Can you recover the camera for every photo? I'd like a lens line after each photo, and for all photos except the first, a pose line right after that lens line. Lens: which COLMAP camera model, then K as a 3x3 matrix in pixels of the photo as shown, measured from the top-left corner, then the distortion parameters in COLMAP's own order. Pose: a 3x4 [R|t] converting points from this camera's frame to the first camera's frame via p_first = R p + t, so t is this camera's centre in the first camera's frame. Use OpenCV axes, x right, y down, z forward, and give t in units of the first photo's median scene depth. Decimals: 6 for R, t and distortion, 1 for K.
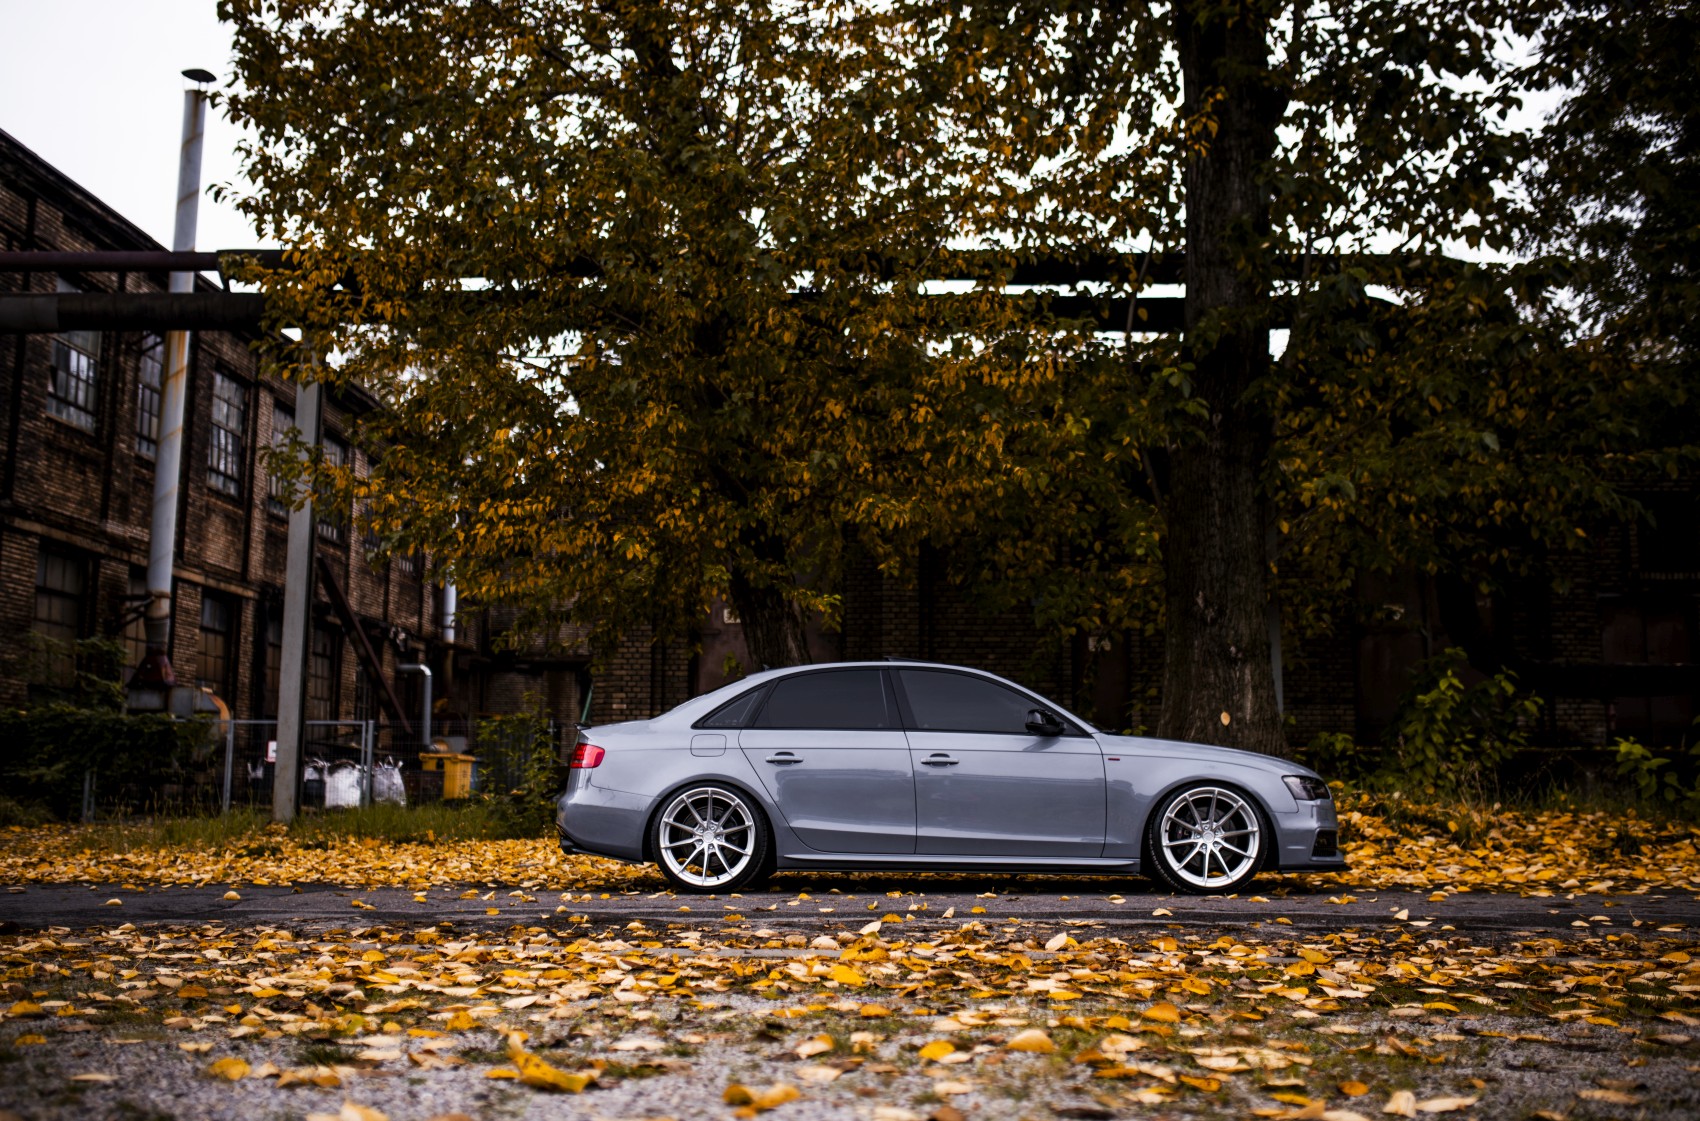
lens RADIAL K [[1644.7, 0, 850.0], [0, 1644.7, 560.5], [0, 0, 1]] dist [-0.063876, 0.090407]
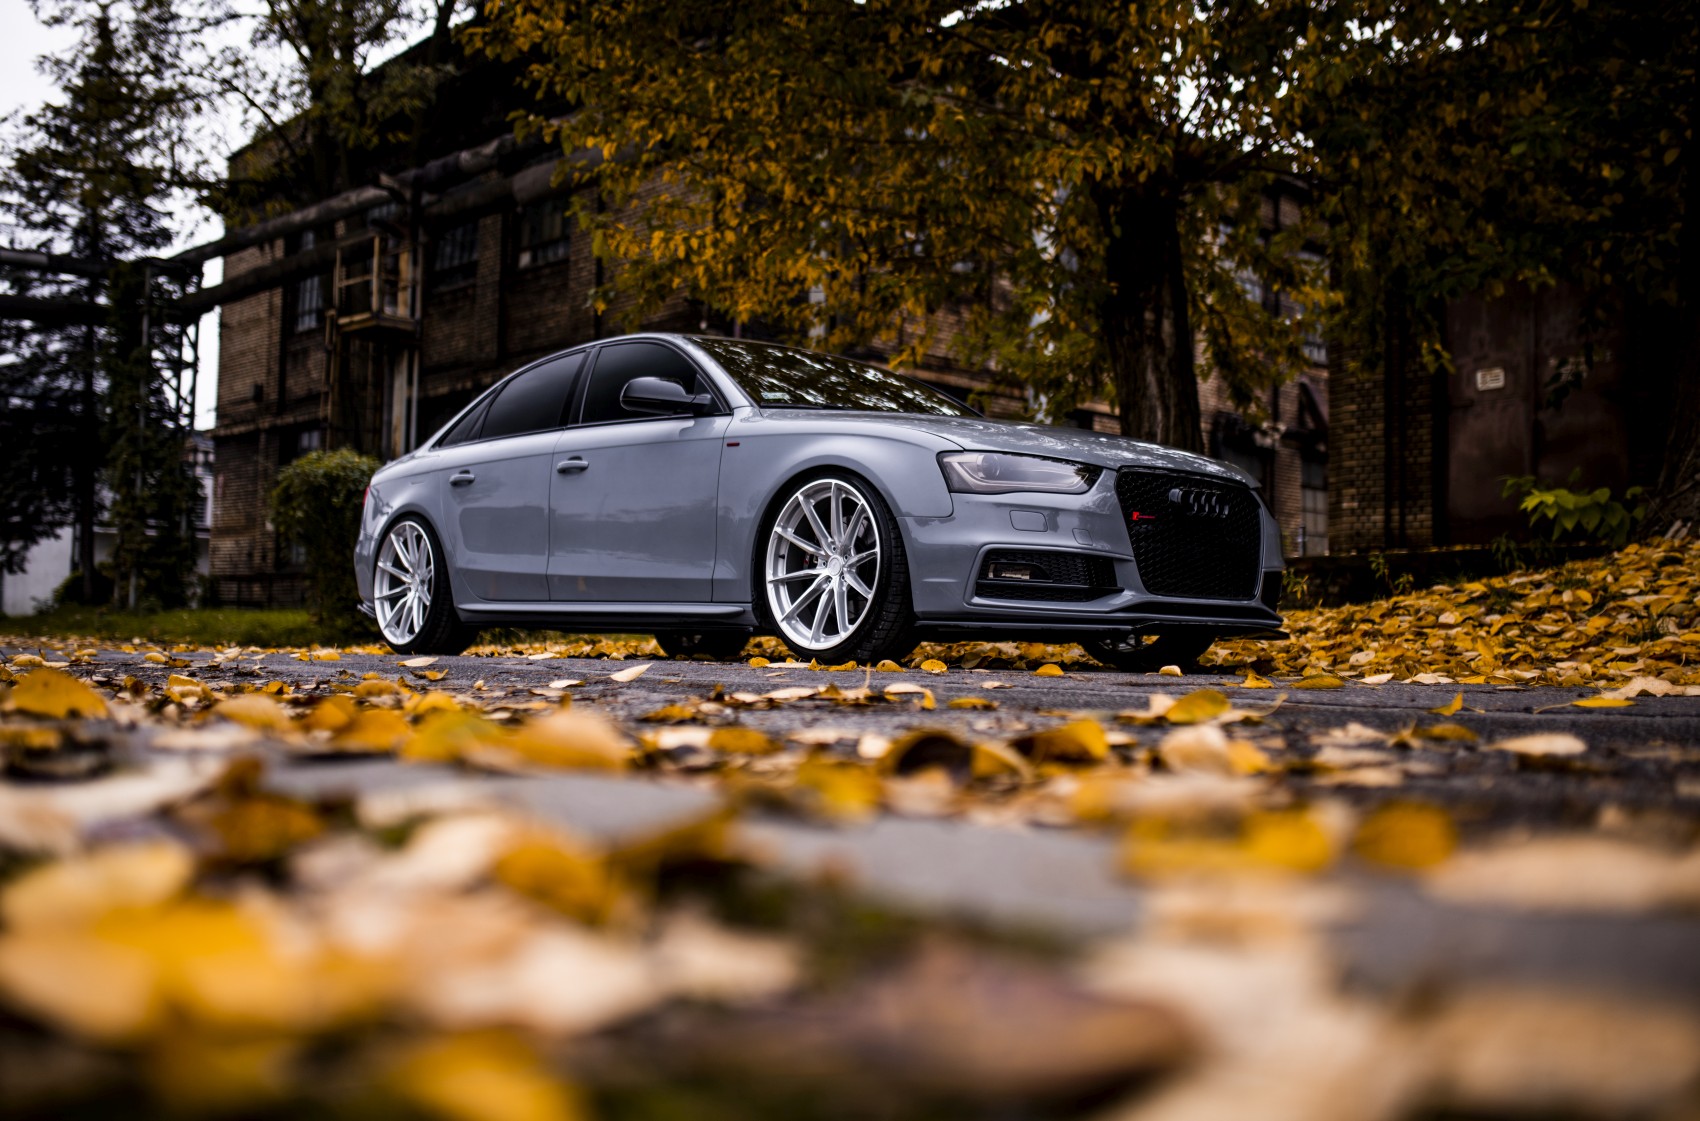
lens RADIAL K [[1690.1, 0, 859.7], [0, 1690.1, 565.4], [0, 0, 1]] dist [-0.075668, 0.128796]
pose [[0.715217, -0.028239, -0.698331, 0.637812], [0.085950, 0.995153, 0.047786, 0.140353], [0.693597, -0.094199, 0.714178, 0.576953]]
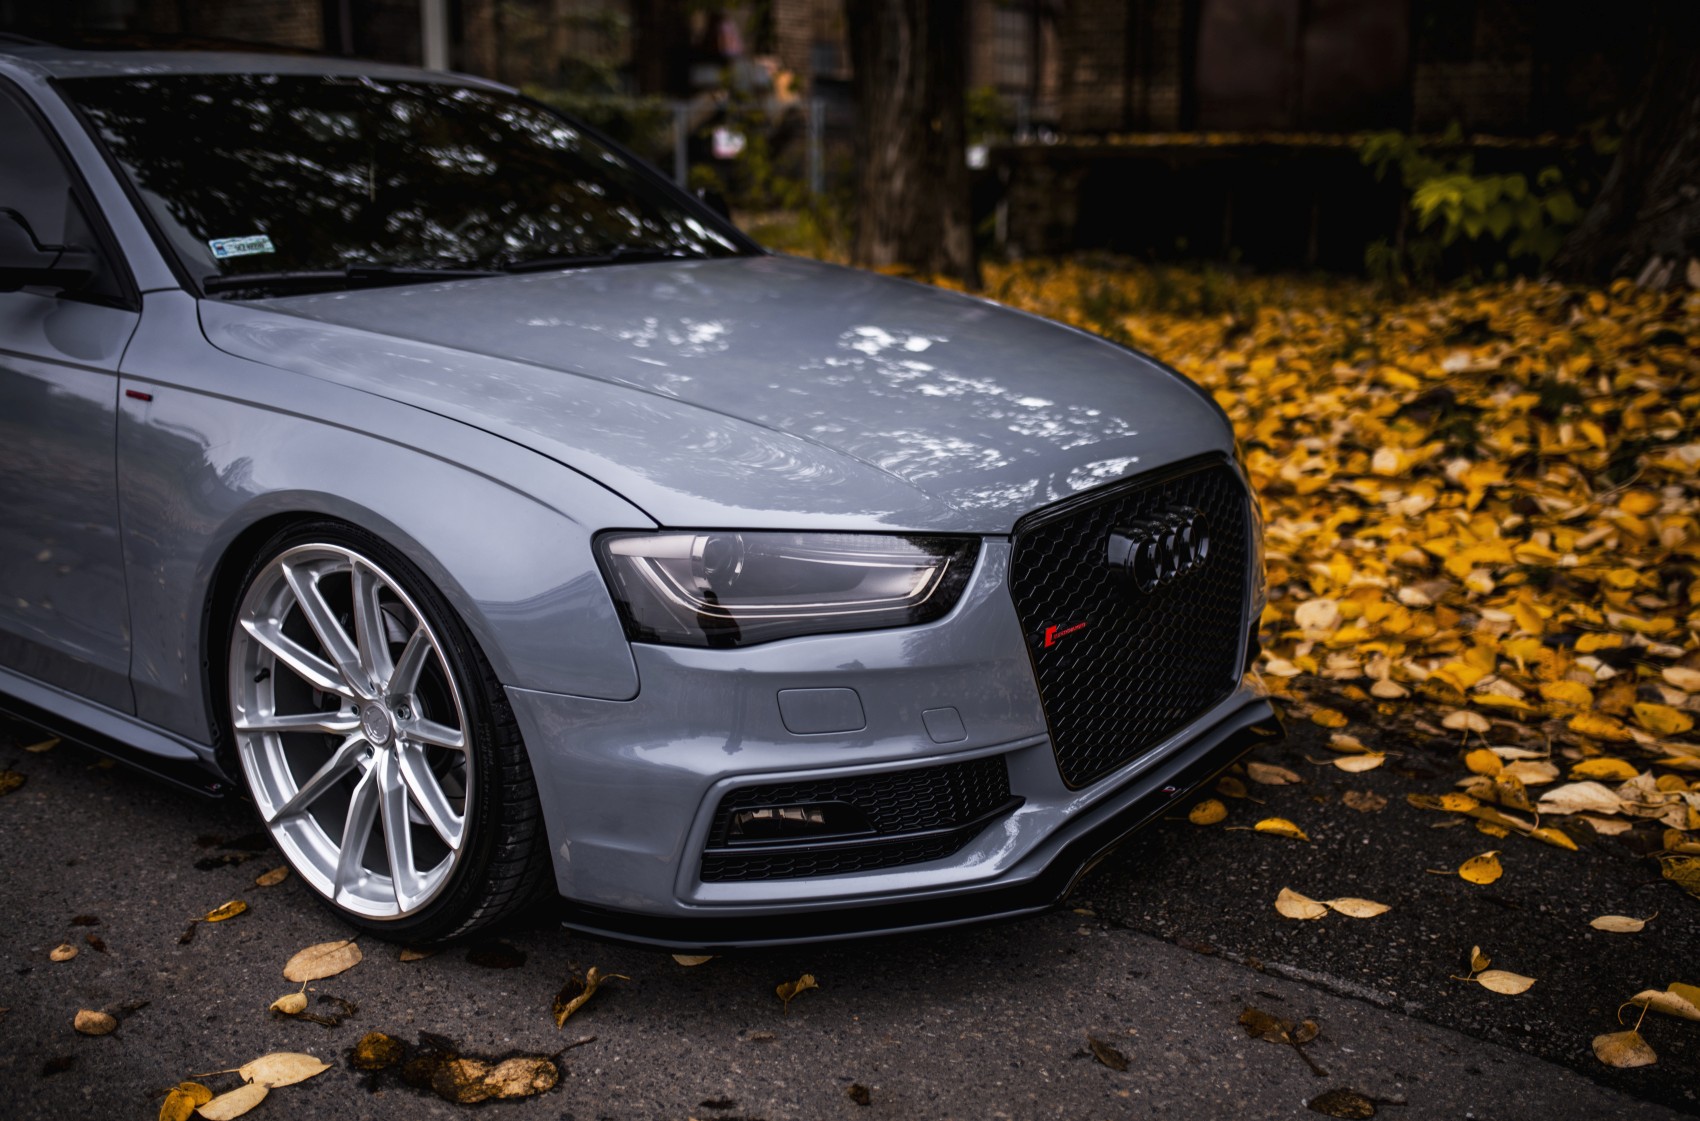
lens RADIAL K [[1644.7, 0, 850.0], [0, 1644.7, 560.5], [0, 0, 1]] dist [-0.063876, 0.090407]
pose [[0.834768, 0.134884, -0.533825, 0.413896], [0.078638, 0.930383, 0.358055, 0.057819], [0.544957, -0.340872, 0.766047, 0.846142]]
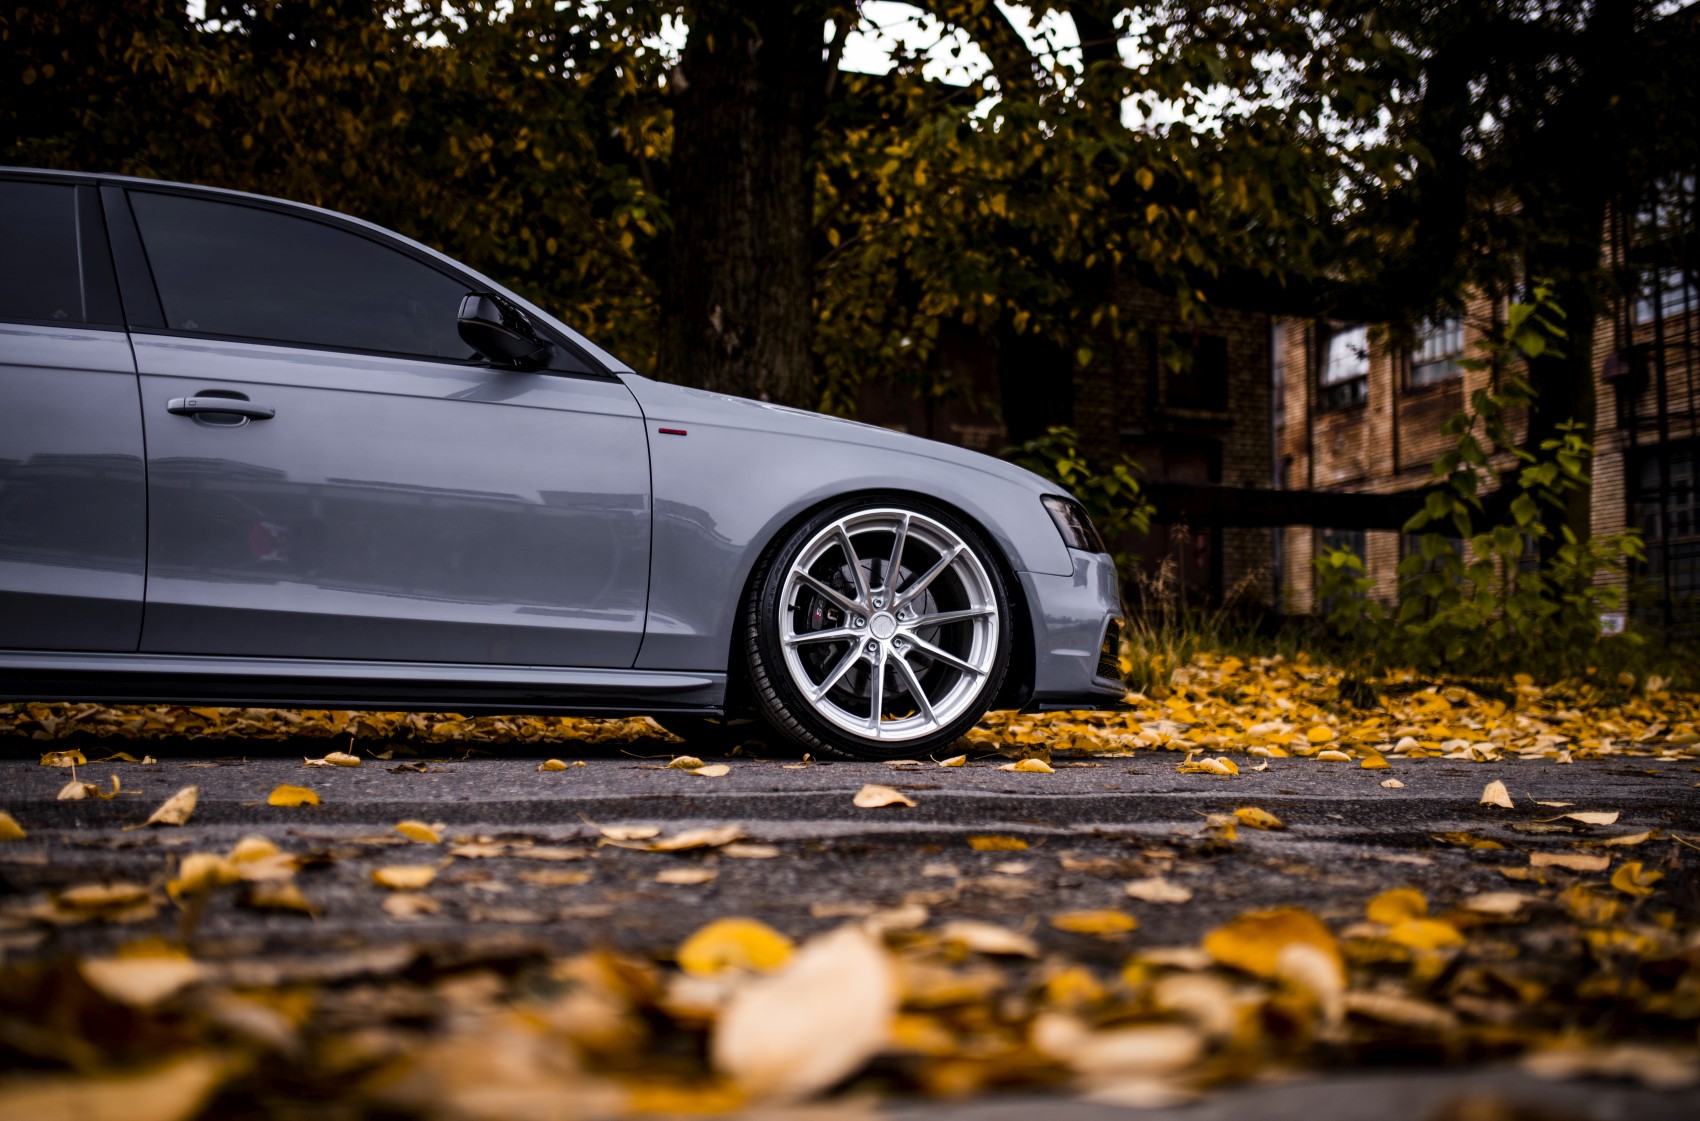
lens RADIAL K [[1644.7, 0, 850.0], [0, 1644.7, 560.5], [0, 0, 1]] dist [-0.063876, 0.090407]
pose [[0.931985, 0.036977, 0.360607, 0.055817], [-0.058732, 0.997043, 0.049552, 0.130517], [-0.357708, -0.067361, 0.931401, 0.602182]]
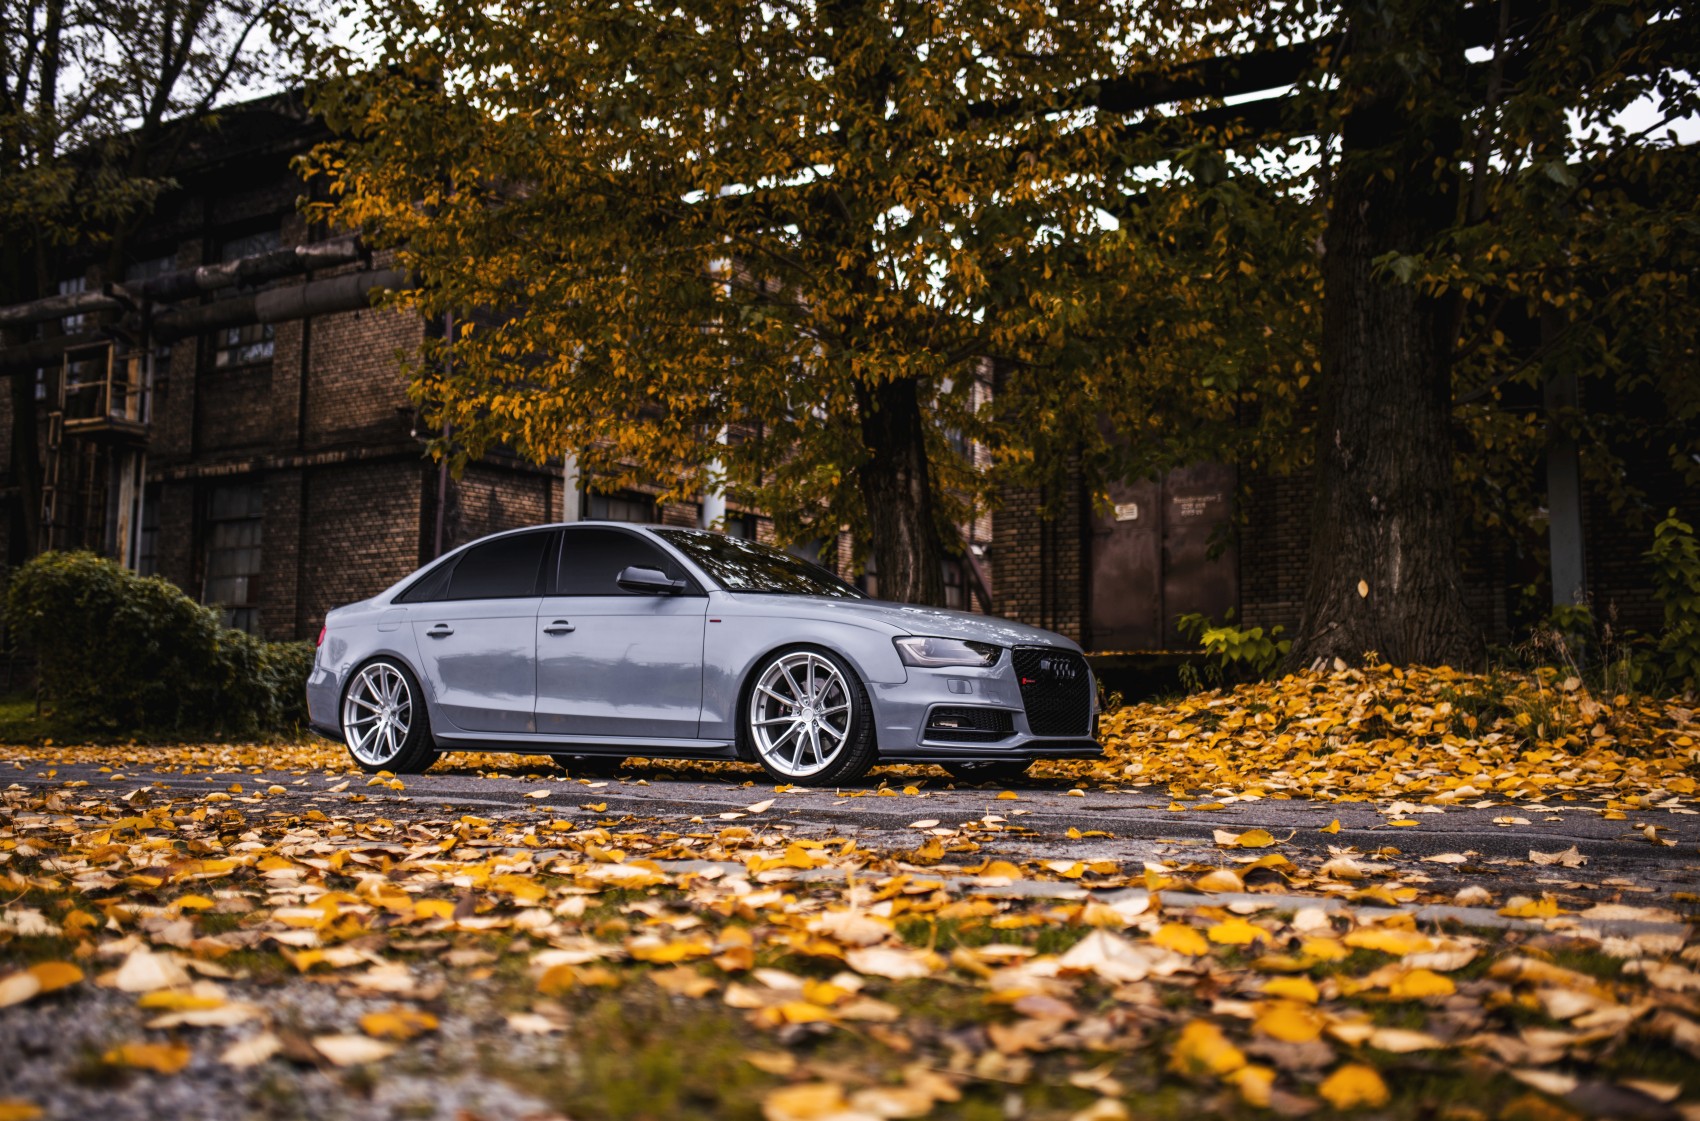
lens RADIAL K [[1644.7, 0, 850.0], [0, 1644.7, 560.5], [0, 0, 1]] dist [-0.063876, 0.090407]
pose [[0.858754, -0.049338, -0.510008, 0.645509], [0.068734, 0.997449, 0.019242, 0.079512], [0.507757, -0.051579, 0.859955, 0.322988]]
